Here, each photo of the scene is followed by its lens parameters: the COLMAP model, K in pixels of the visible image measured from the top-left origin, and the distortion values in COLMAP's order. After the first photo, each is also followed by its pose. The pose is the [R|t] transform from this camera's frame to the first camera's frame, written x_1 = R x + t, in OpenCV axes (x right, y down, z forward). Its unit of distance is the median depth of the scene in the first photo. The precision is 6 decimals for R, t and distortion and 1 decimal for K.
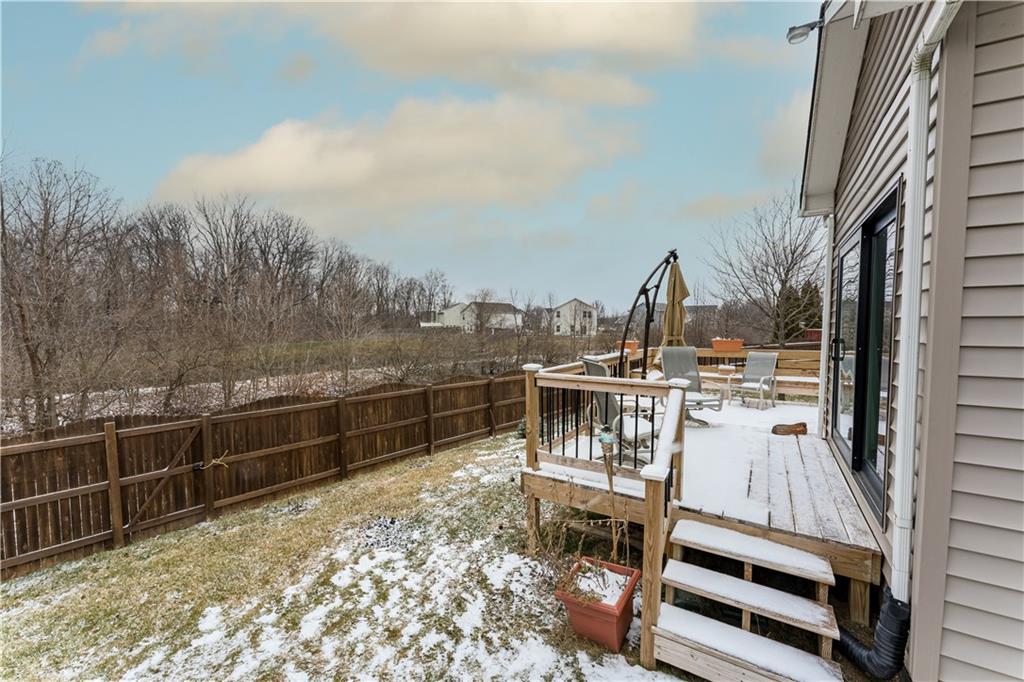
lens RADIAL K [[414.1, 0, 512.0], [0, 414.1, 341.0], [0, 0, 1]] dist [-0.000439, -0.000234]
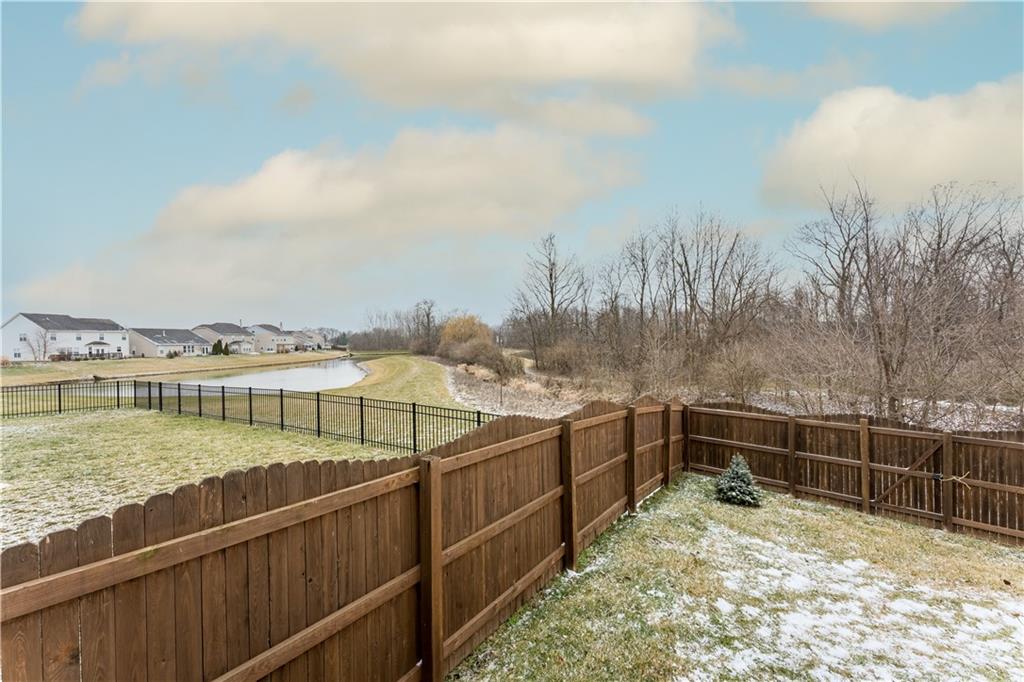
lens RADIAL K [[414.1, 0, 512.0], [0, 414.1, 341.0], [0, 0, 1]] dist [-0.000439, -0.000234]
pose [[-0.098527, 0.006930, -0.995110, 0.501740], [-0.028942, 0.999533, 0.009826, -0.039539], [0.994713, 0.029768, -0.098281, -0.025327]]
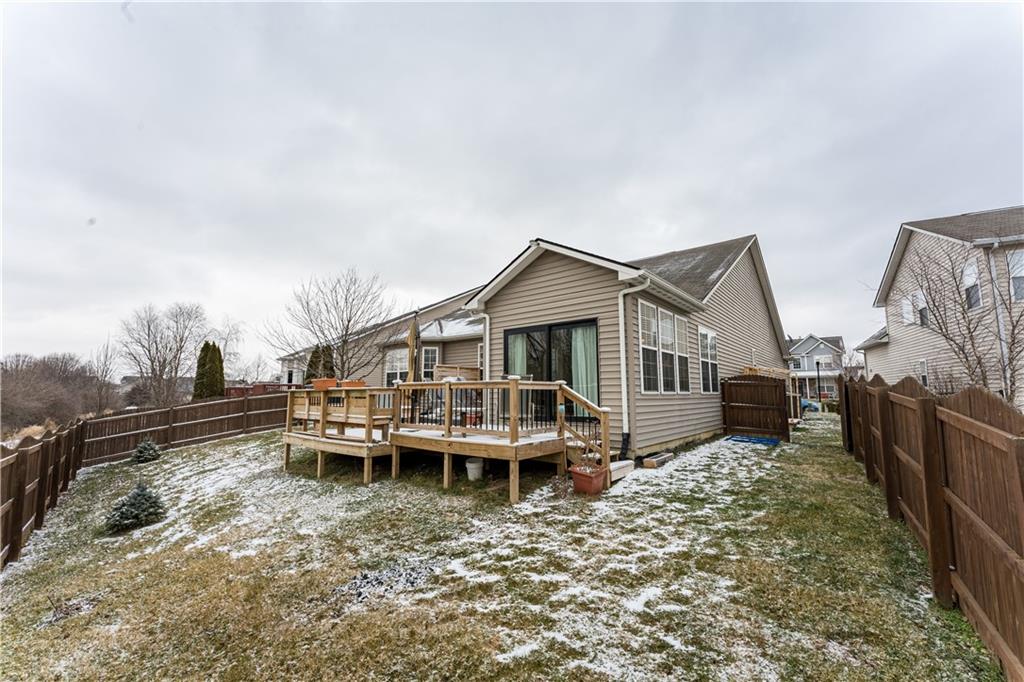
lens RADIAL K [[414.1, 0, 512.0], [0, 414.1, 341.0], [0, 0, 1]] dist [-0.000439, -0.000234]
pose [[0.130091, 0.114793, 0.984834, -1.091518], [0.045021, 0.991567, -0.121525, 0.082554], [-0.990479, 0.060147, 0.123826, 0.567786]]
